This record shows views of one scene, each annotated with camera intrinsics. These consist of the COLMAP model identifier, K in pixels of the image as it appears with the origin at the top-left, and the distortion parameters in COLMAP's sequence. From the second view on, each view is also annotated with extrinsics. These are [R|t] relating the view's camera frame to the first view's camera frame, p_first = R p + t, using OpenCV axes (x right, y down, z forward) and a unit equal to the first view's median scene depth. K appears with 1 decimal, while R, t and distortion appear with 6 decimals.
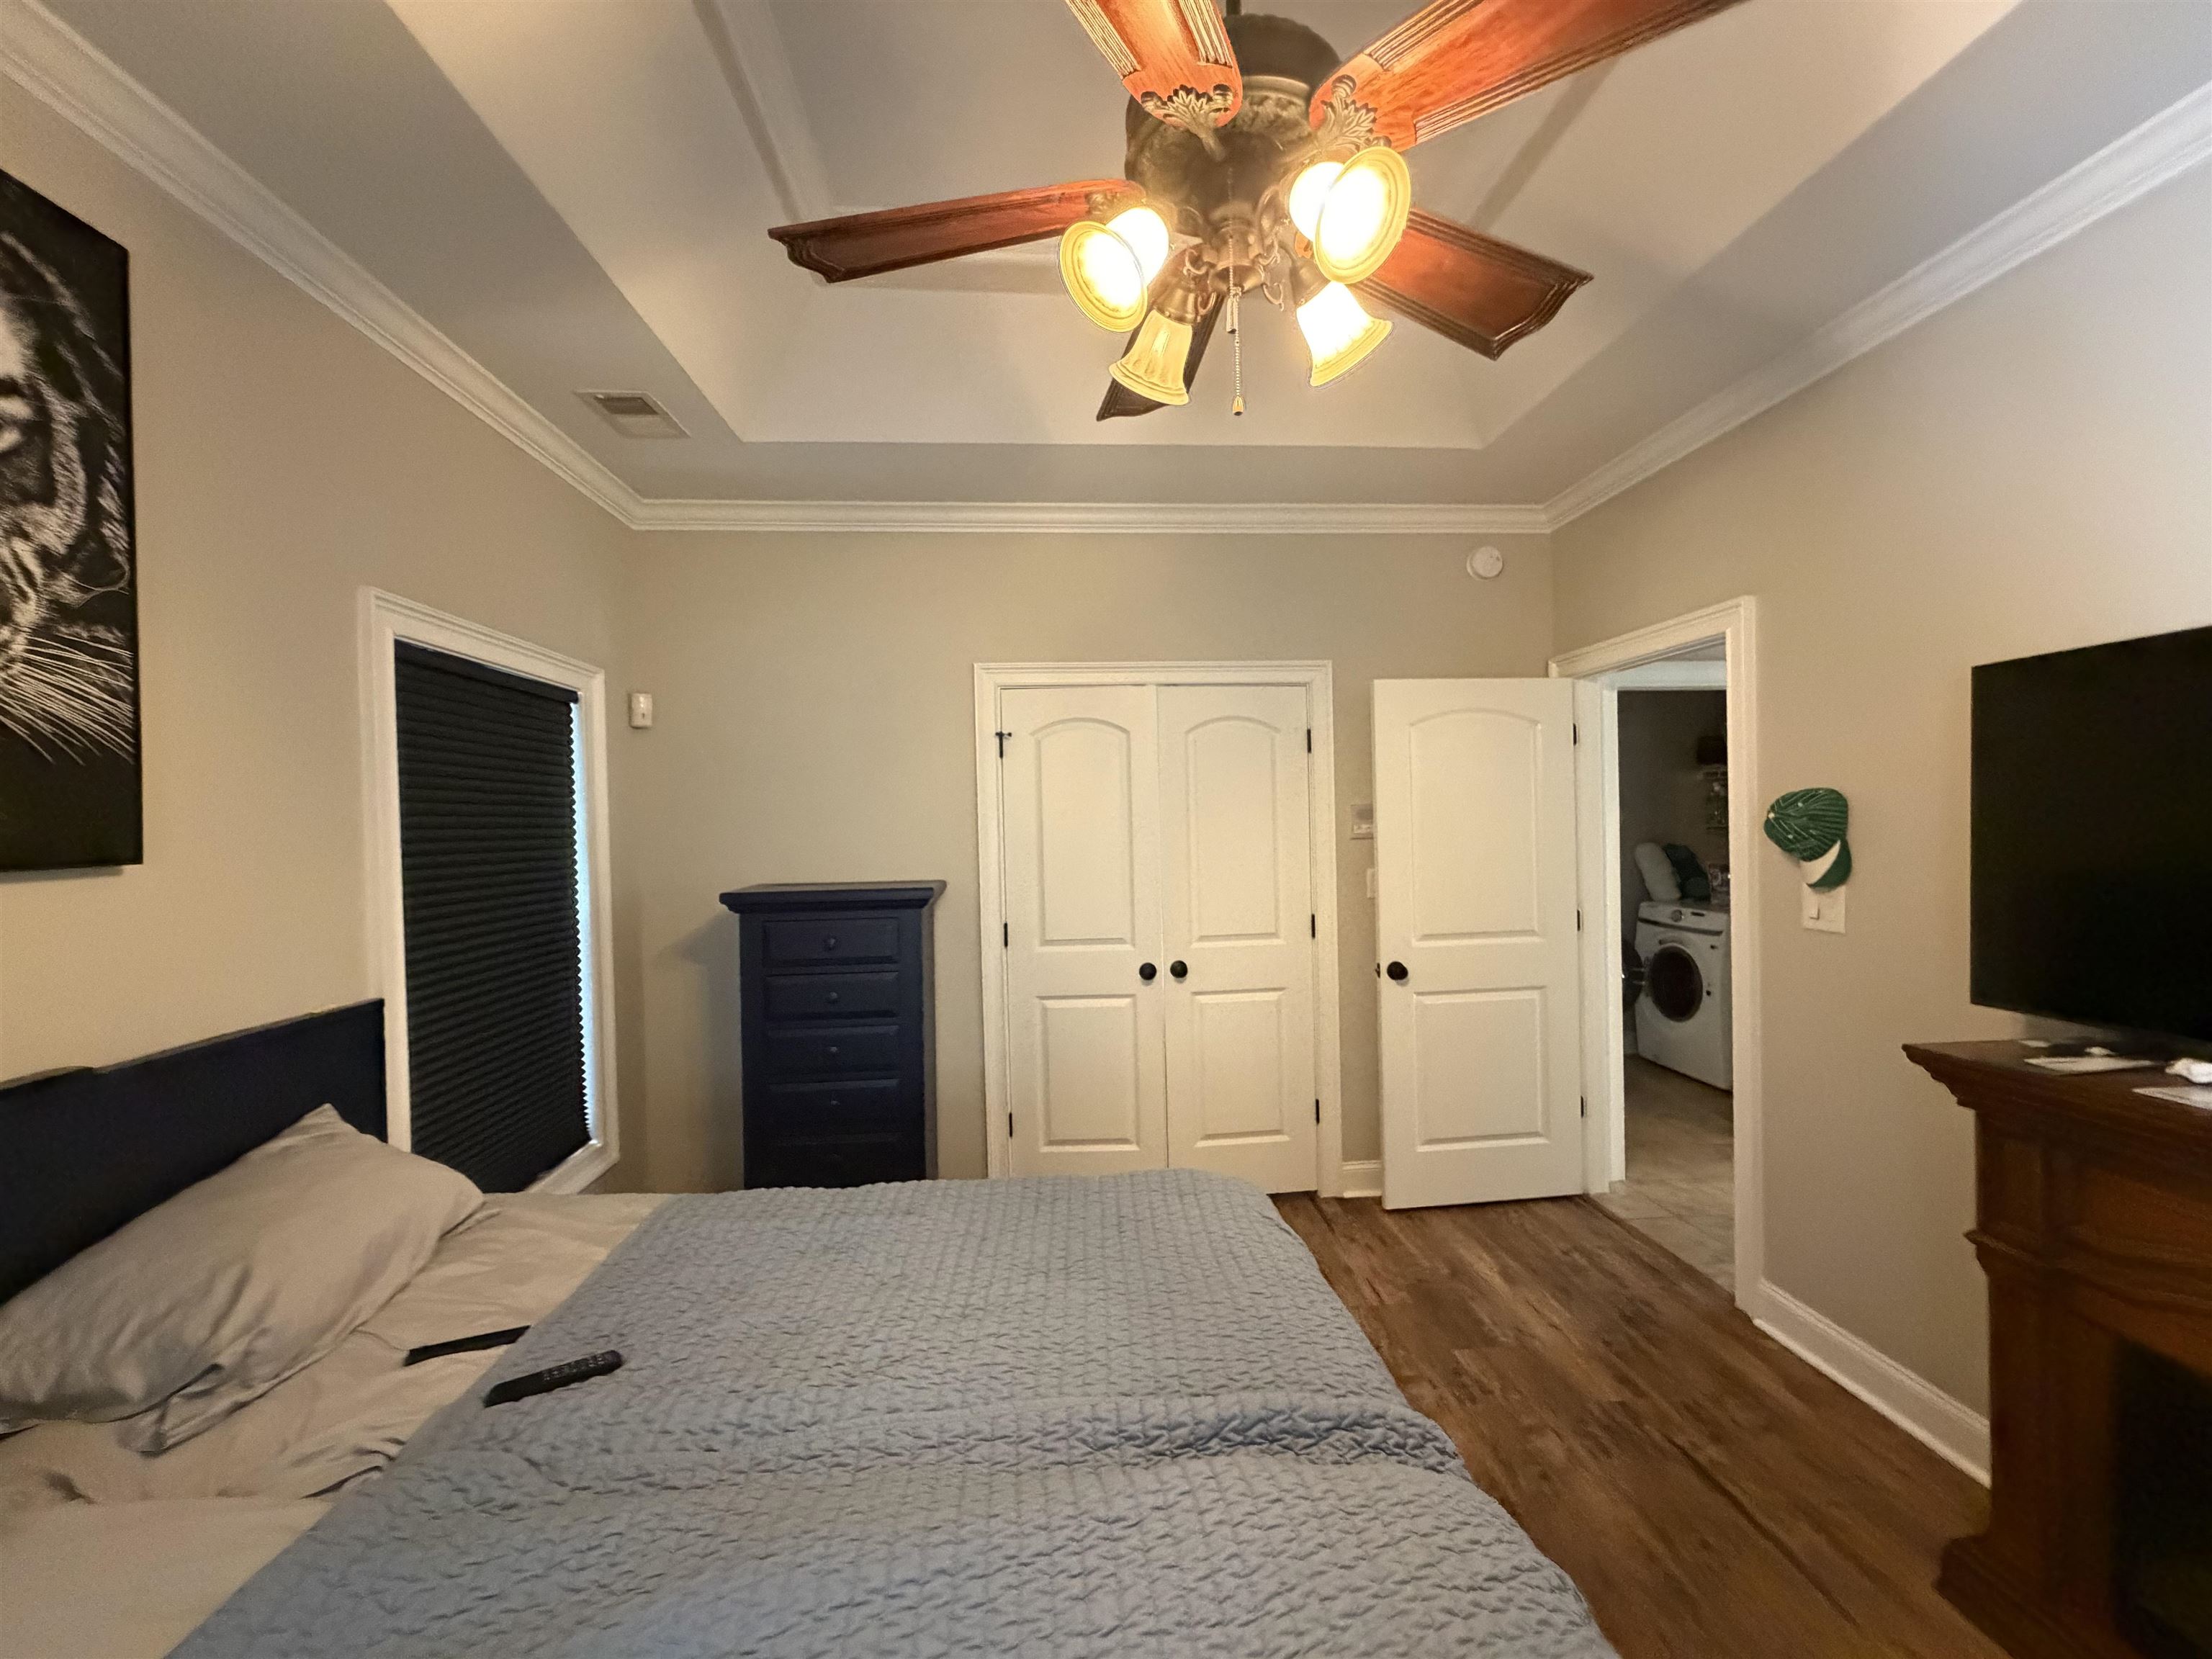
lens RADIAL K [[886.2, 0, 1106.0], [0, 886.2, 829.5], [0, 0, 1]] dist [-0.000330, -0.000072]
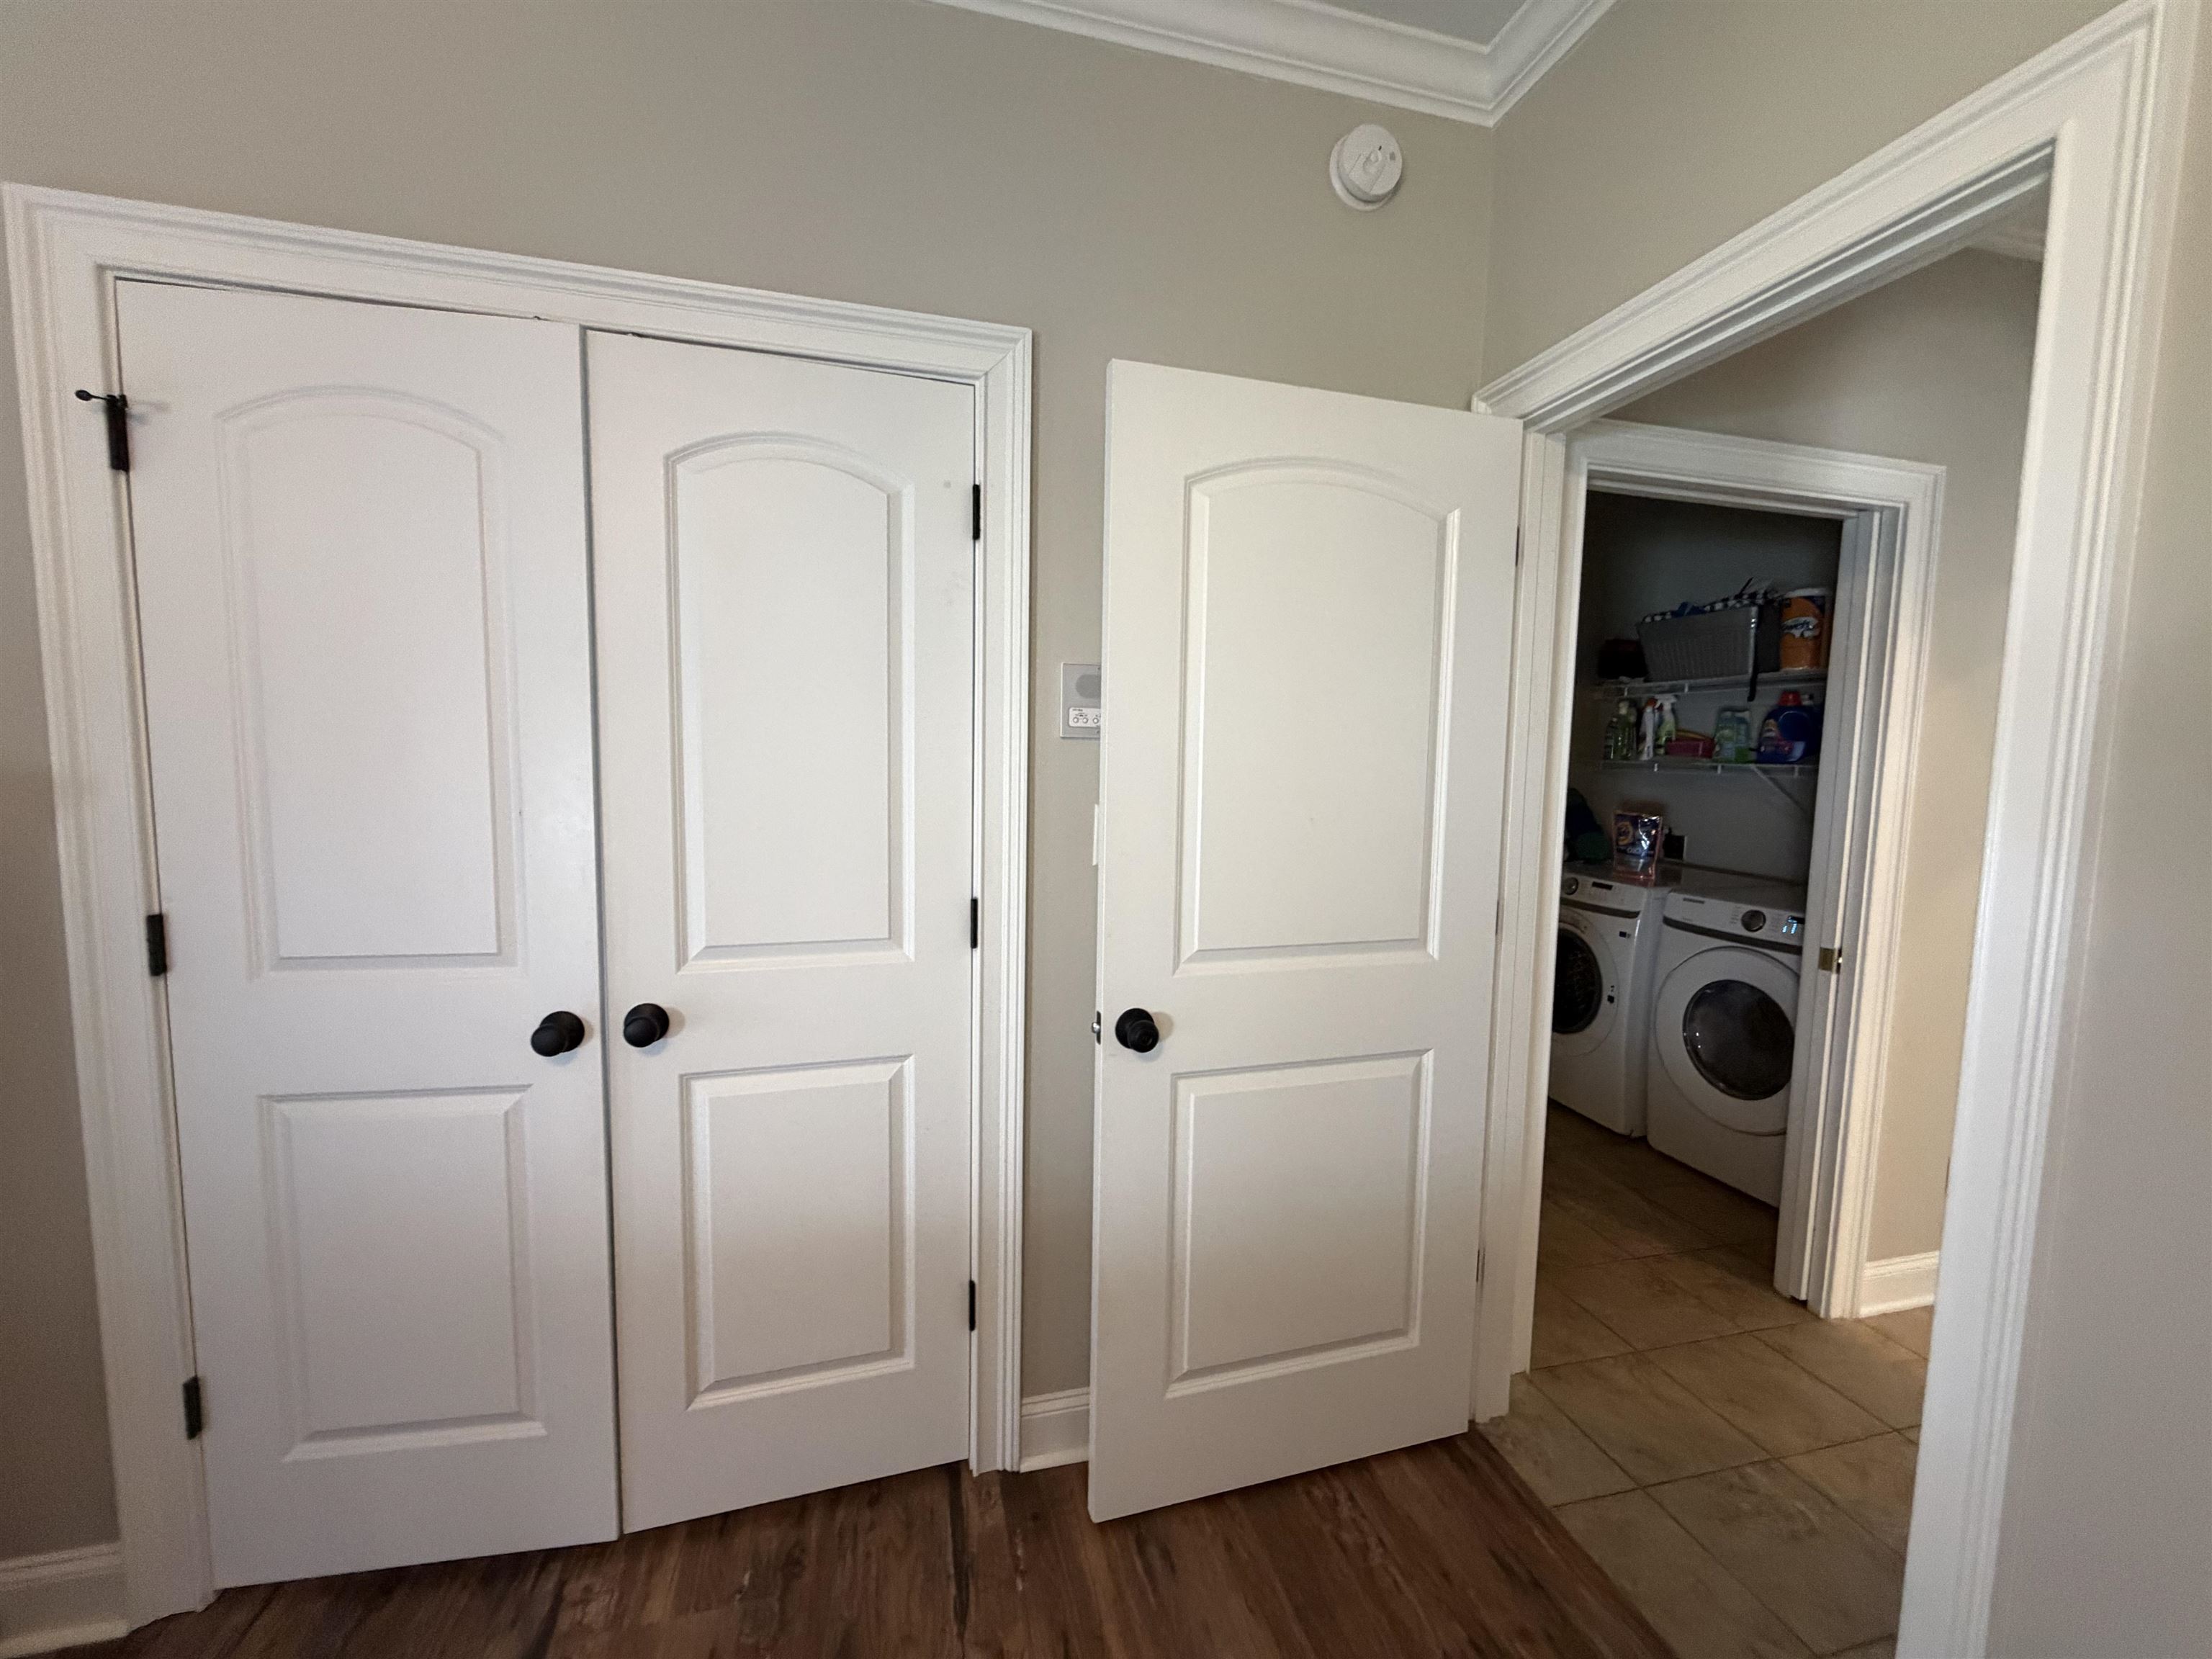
lens RADIAL K [[891.7, 0, 1102.5], [0, 891.7, 837.7], [0, 0, 1]] dist [-0.000440, -0.000208]
pose [[0.983690, 0.024366, 0.178213, 0.217073], [-0.038881, 0.996162, 0.078415, 0.025441], [-0.175618, -0.084065, 0.980863, 0.538204]]
